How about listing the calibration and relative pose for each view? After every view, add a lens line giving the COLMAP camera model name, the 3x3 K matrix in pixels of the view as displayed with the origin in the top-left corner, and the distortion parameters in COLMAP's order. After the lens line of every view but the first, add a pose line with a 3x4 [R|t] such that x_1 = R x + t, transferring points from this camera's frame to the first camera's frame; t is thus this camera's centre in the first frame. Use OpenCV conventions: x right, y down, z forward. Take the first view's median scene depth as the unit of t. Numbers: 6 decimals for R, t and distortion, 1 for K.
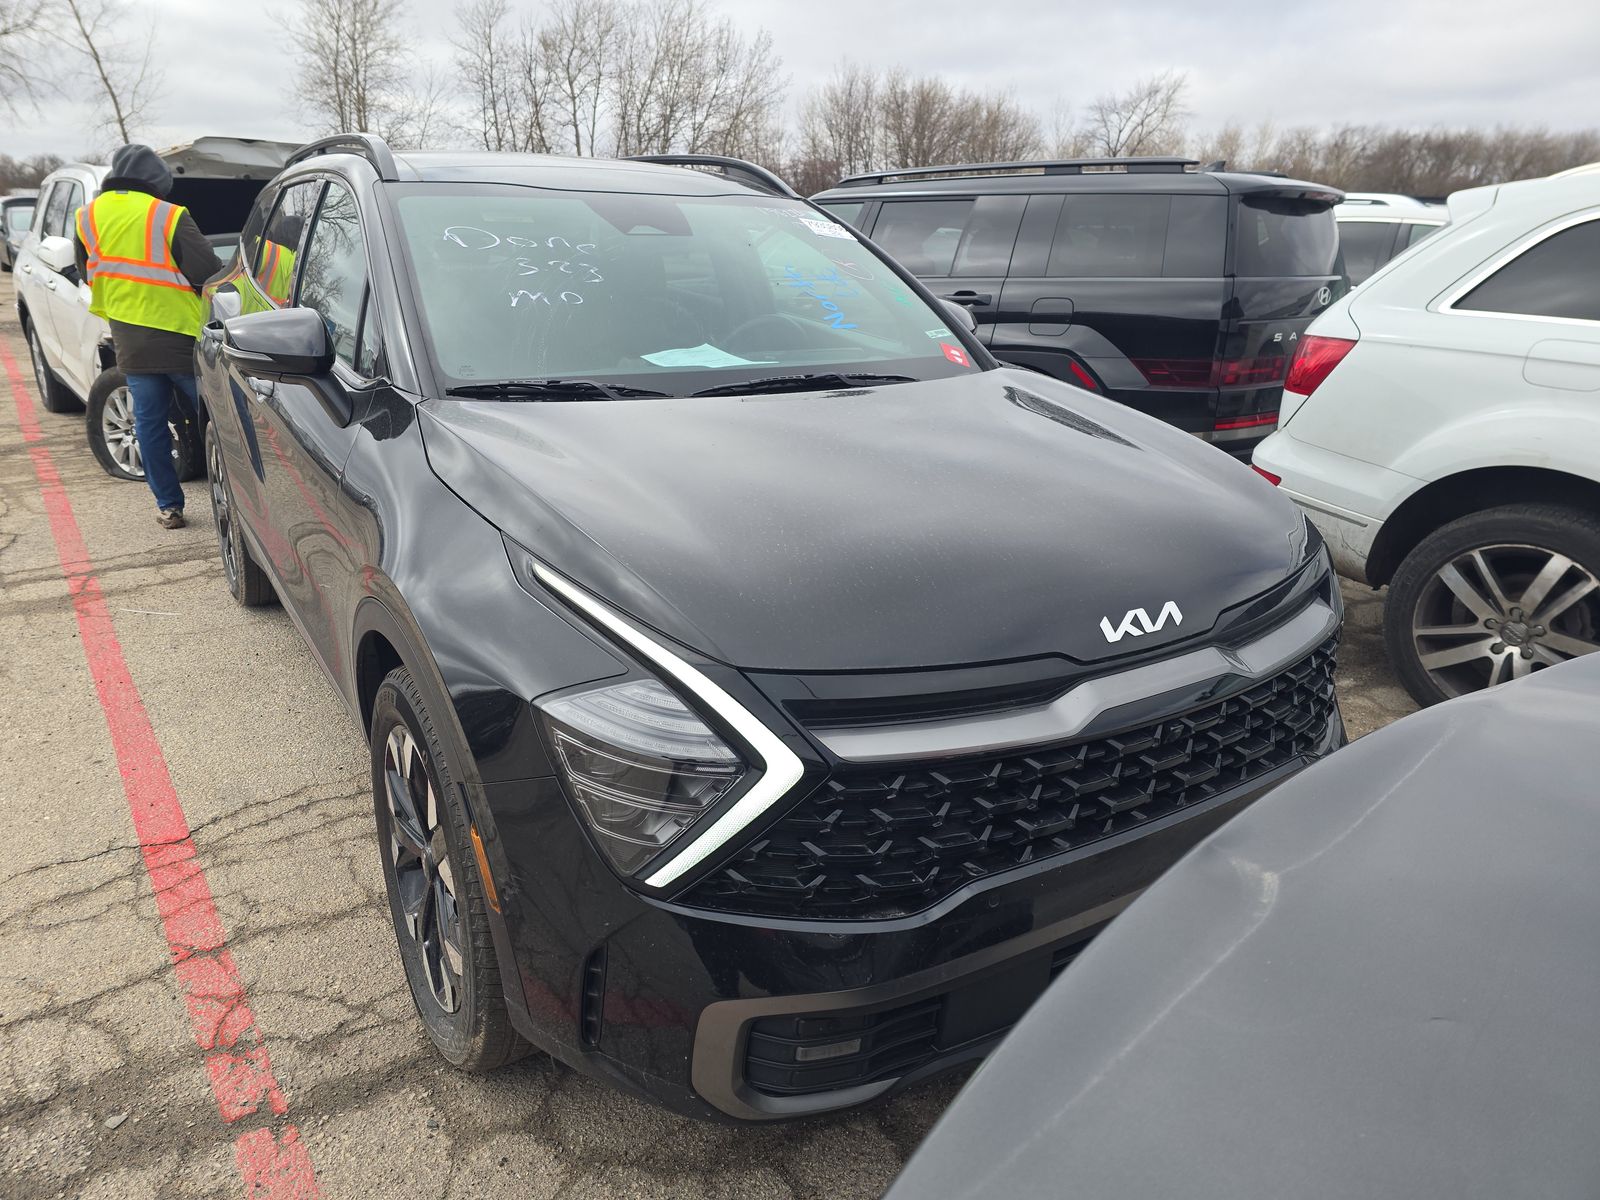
lens RADIAL K [[1067.7, 0, 798.4], [0, 1067.7, 601.0], [0, 0, 1]] dist [0.060237, -0.052671]
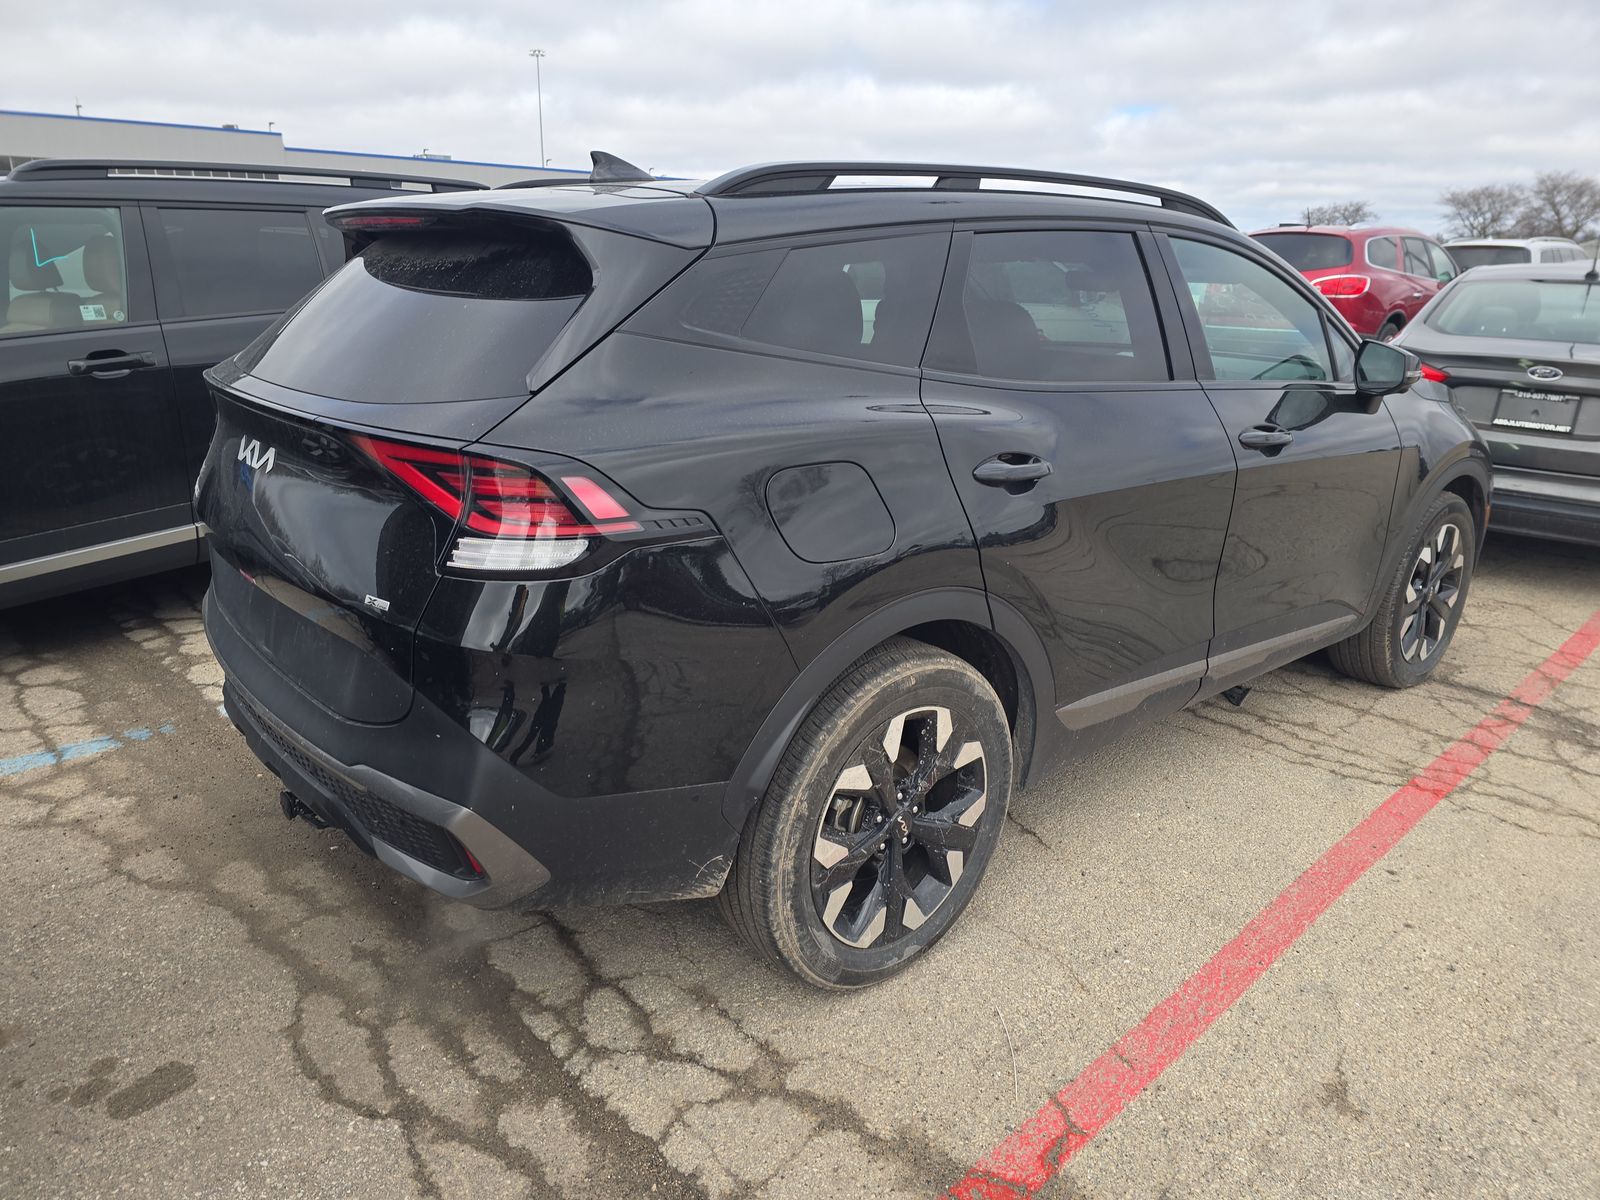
lens RADIAL K [[1067.7, 0, 799.5], [0, 1067.7, 595.9], [0, 0, 1]] dist [0.060237, -0.052671]
pose [[-0.135163, -0.326731, 0.935402, -1.859374], [0.309843, 0.882781, 0.353122, -0.735972], [-0.941132, 0.337556, -0.018084, 1.926535]]
